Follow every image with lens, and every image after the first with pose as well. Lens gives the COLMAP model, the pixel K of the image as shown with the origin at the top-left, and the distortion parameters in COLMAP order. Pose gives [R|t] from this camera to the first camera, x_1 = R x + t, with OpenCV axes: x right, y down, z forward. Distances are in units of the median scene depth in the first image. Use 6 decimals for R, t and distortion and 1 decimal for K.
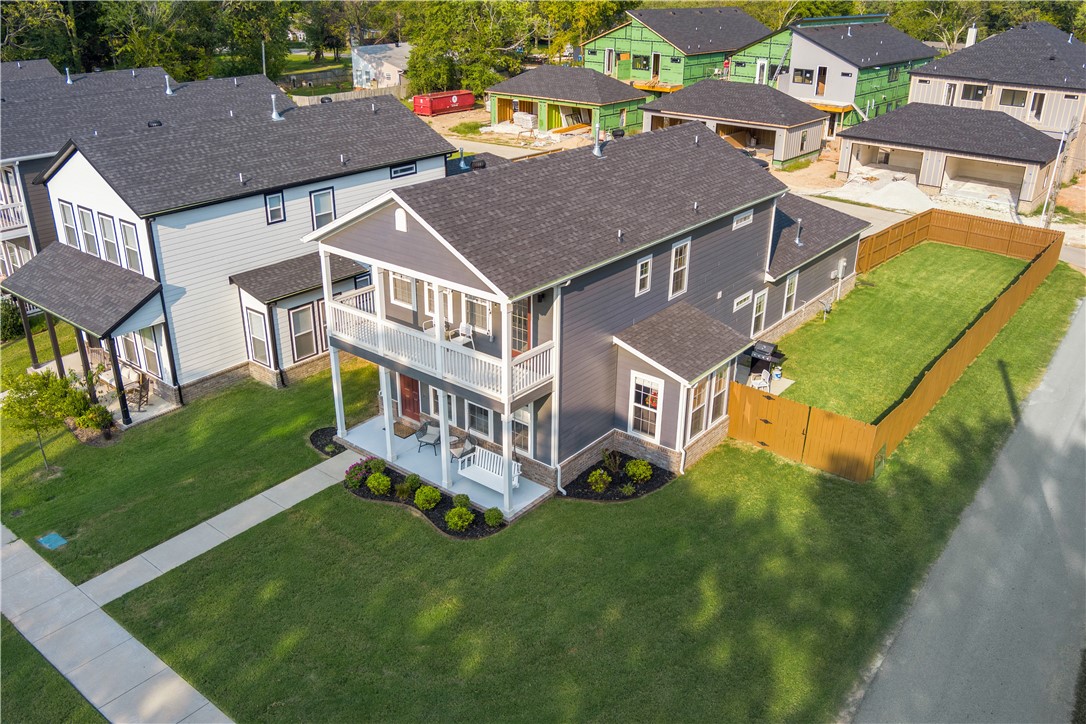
lens RADIAL K [[908.0, 0, 543.0], [0, 908.0, 362.0], [0, 0, 1]] dist [-0.061702, 0.002694]
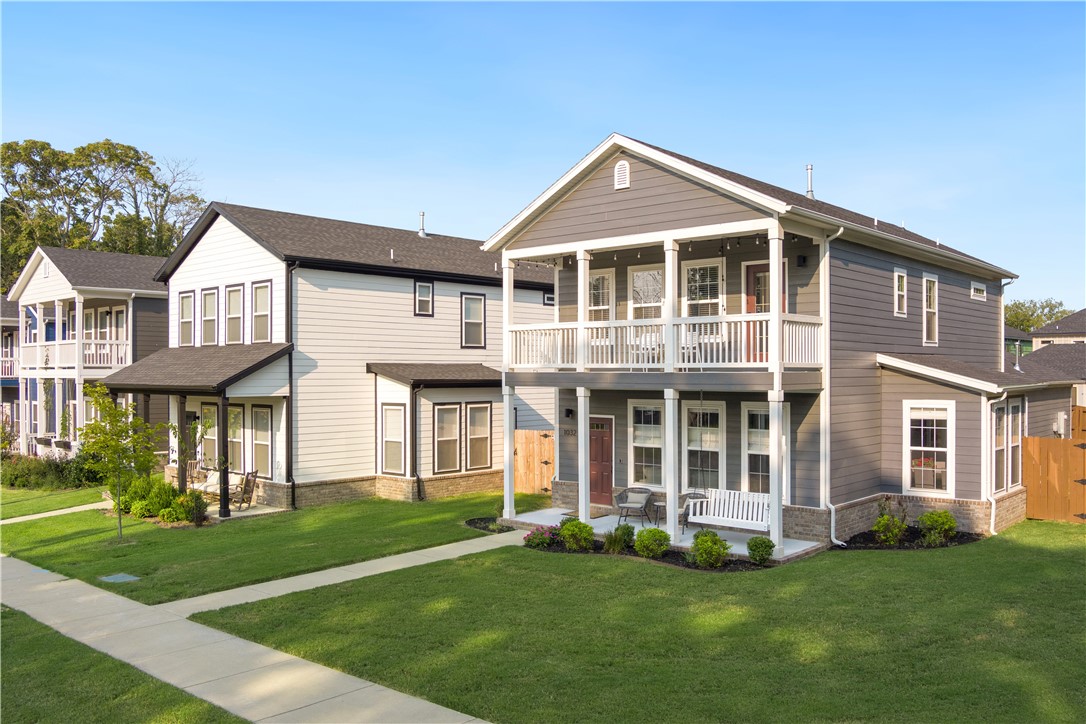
lens RADIAL K [[908.0, 0, 543.0], [0, 908.0, 362.0], [0, 0, 1]] dist [-0.061702, 0.002694]
pose [[0.998387, -0.009729, -0.055935, -0.142098], [-0.014131, 0.911622, -0.410786, 0.257285], [0.054988, 0.410914, 0.910014, 0.248669]]
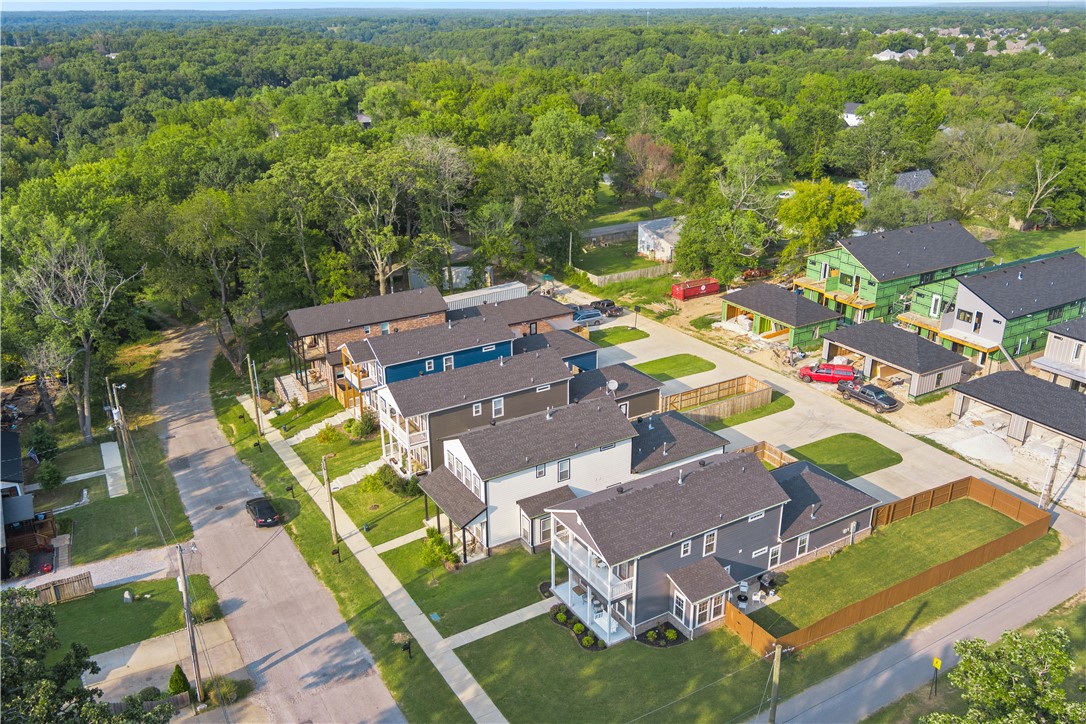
lens RADIAL K [[900.9, 0, 526.9], [0, 900.9, 359.0], [0, 0, 1]] dist [-0.006730, -0.003269]
pose [[0.935046, 0.113782, -0.335770, 0.386791], [-0.127256, 0.991701, -0.018323, -0.415355], [0.330899, 0.059861, 0.941766, -1.118936]]
